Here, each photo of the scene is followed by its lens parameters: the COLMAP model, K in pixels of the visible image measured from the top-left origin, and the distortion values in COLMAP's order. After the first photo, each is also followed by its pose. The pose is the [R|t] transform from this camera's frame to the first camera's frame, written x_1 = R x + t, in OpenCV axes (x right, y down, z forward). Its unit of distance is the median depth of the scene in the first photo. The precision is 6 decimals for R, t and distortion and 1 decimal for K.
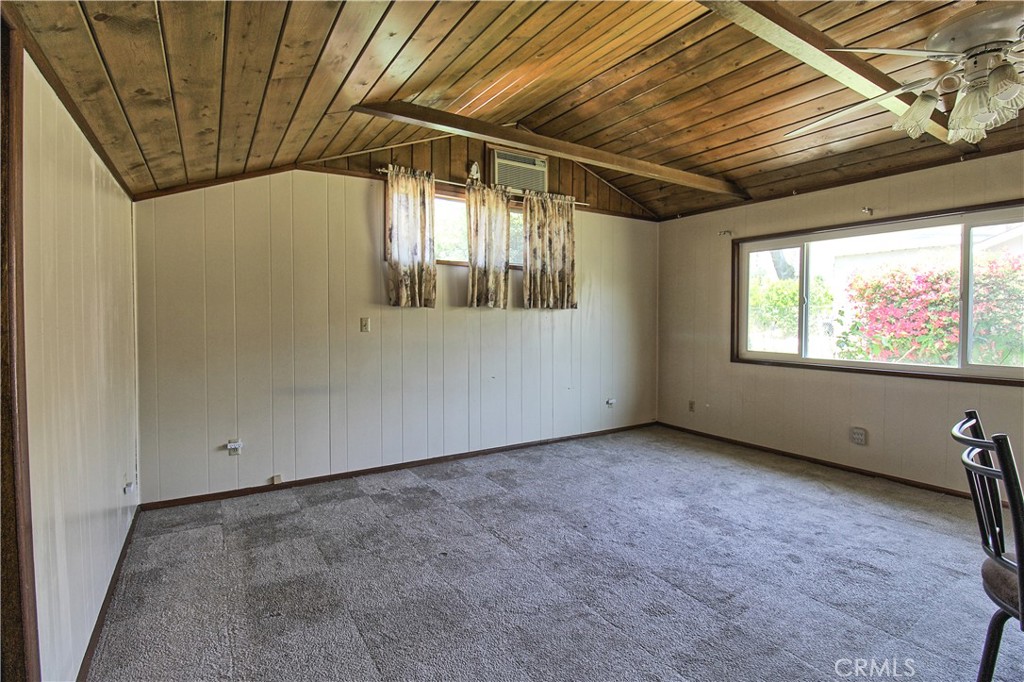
lens RADIAL K [[482.6, 0, 516.4], [0, 482.6, 327.6], [0, 0, 1]] dist [-0.000907, -0.011502]
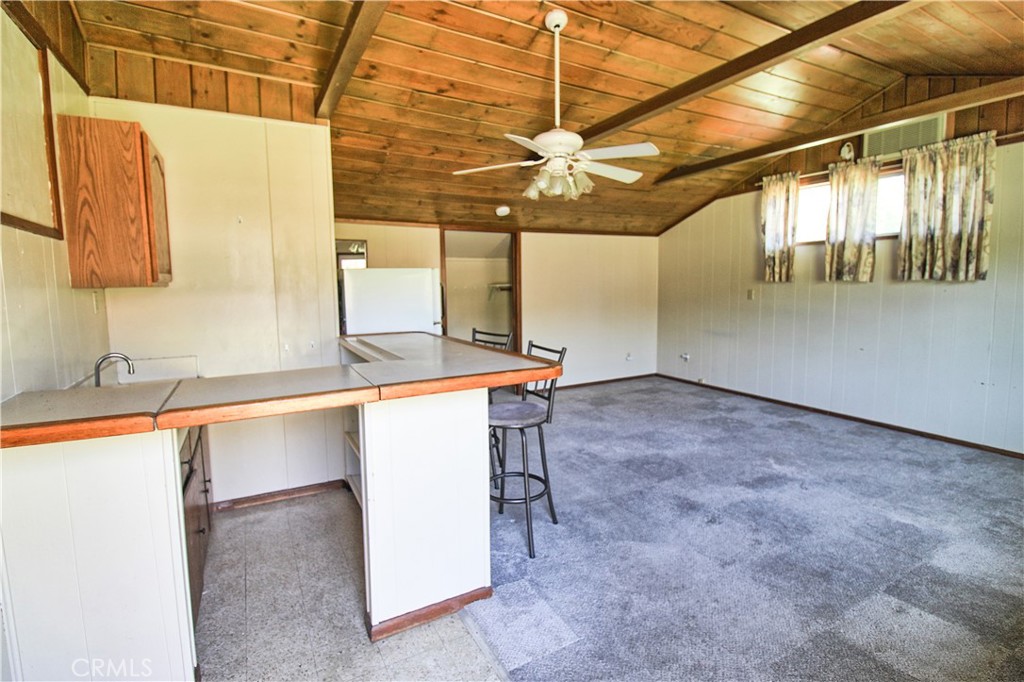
lens RADIAL K [[482.6, 0, 516.4], [0, 482.6, 327.6], [0, 0, 1]] dist [-0.000907, -0.011502]
pose [[-0.069698, 0.085389, -0.993907, 1.058345], [-0.019636, 0.996019, 0.086948, -0.017344], [0.997375, 0.025577, -0.067744, 0.360021]]
